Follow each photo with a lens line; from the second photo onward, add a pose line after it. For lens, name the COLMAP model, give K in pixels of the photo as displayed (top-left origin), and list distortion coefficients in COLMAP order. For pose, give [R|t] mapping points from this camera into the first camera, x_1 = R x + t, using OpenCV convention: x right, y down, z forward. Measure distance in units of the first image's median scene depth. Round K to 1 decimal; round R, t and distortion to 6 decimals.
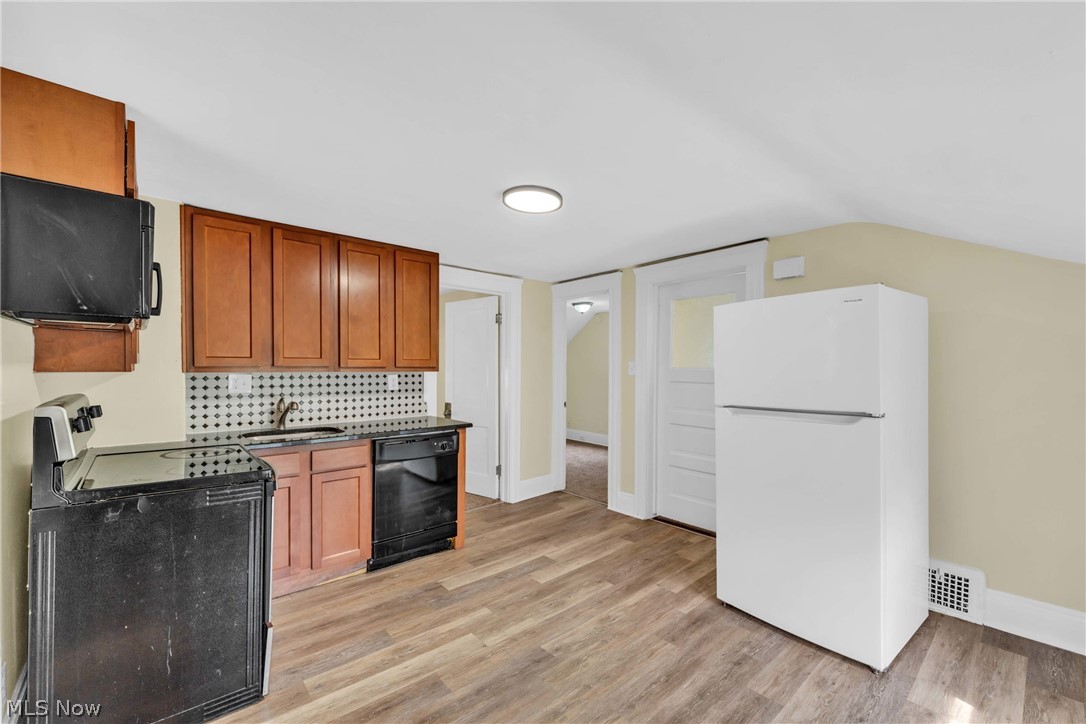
lens RADIAL K [[453.8, 0, 539.5], [0, 453.8, 368.6], [0, 0, 1]] dist [0.000406, -0.000109]
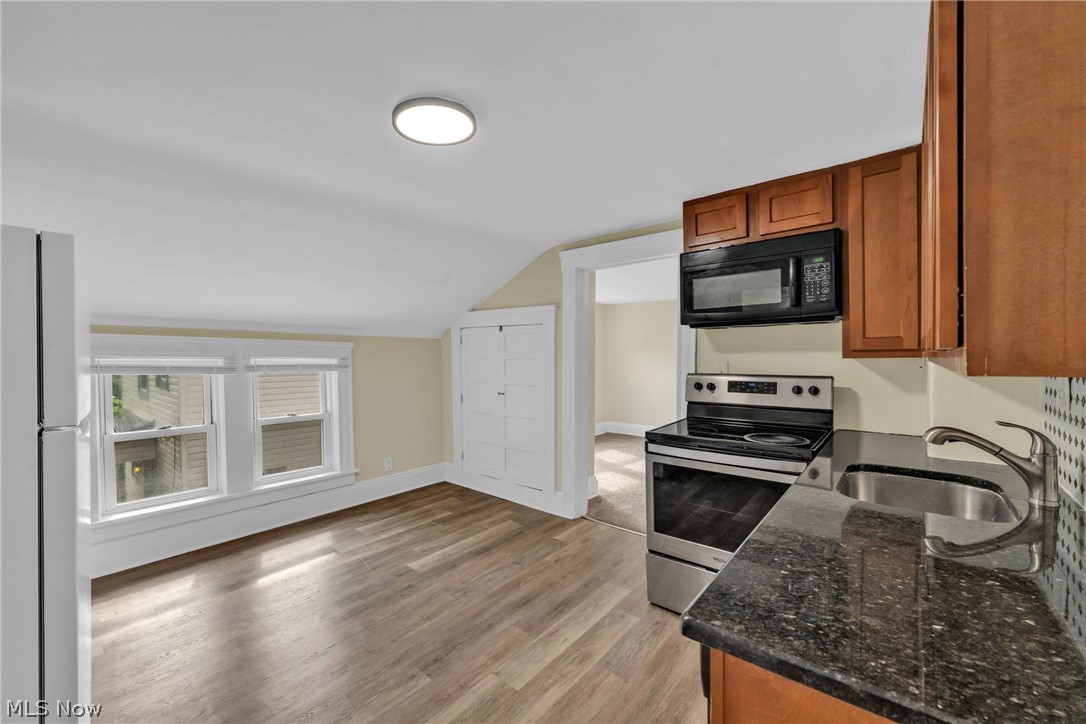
lens RADIAL K [[453.8, 0, 540.0], [0, 453.8, 357.3], [0, 0, 1]] dist [0.000406, -0.000109]
pose [[-0.989325, 0.007505, -0.145531, -0.060980], [0.006990, 0.999967, 0.004046, -0.003262], [0.145557, 0.002986, -0.989345, 1.417534]]
